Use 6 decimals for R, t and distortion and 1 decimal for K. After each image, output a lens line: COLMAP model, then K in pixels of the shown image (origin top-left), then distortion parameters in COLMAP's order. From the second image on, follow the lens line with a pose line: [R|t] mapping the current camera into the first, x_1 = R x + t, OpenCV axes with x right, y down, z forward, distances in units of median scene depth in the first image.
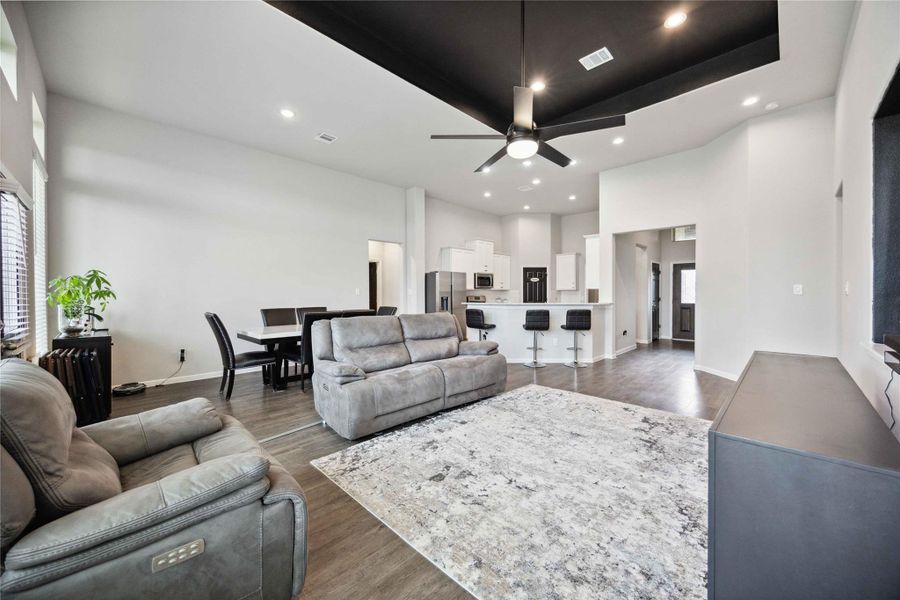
lens RADIAL K [[341.5, 0, 451.2], [0, 341.5, 298.0], [0, 0, 1]] dist [-0.001018, -0.000382]
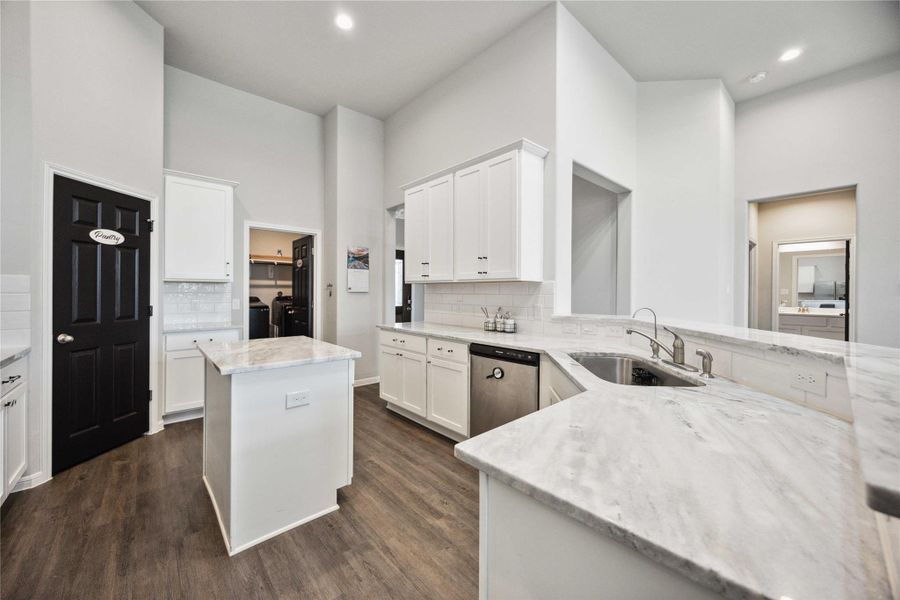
lens RADIAL K [[345.8, 0, 450.2], [0, 345.8, 290.9], [0, 0, 1]] dist [-0.002987, -0.000284]
pose [[0.070317, 0.004811, 0.997513, 0.008441], [0.009031, 0.999944, -0.005459, -0.015835], [-0.997484, 0.009392, 0.070270, 1.239388]]
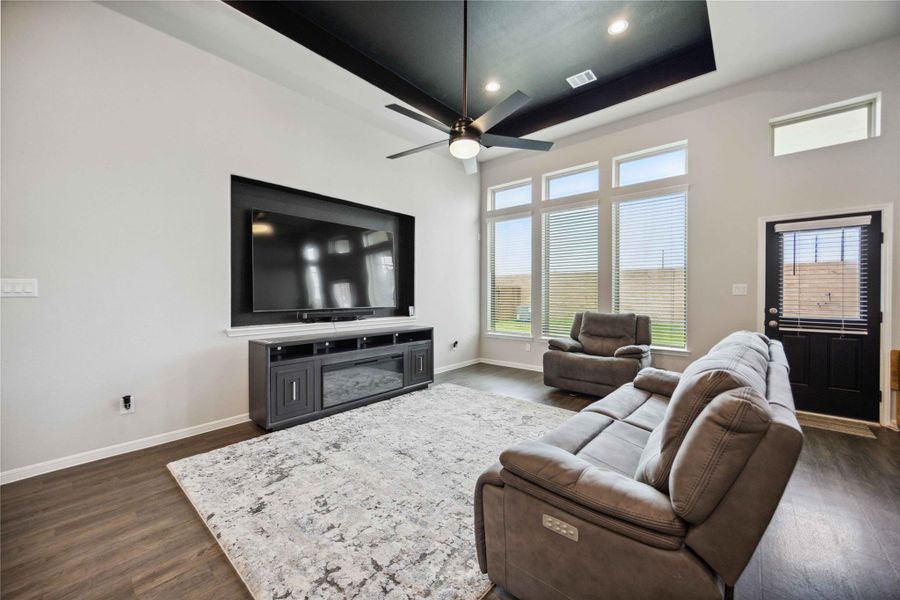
lens RADIAL K [[341.5, 0, 451.2], [0, 341.5, 298.0], [0, 0, 1]] dist [-0.001018, -0.000382]
pose [[-0.998356, 0.004900, -0.057116, 0.143698], [0.003625, 0.999743, 0.022399, -0.011416], [0.057211, 0.022155, -0.998116, 0.942520]]
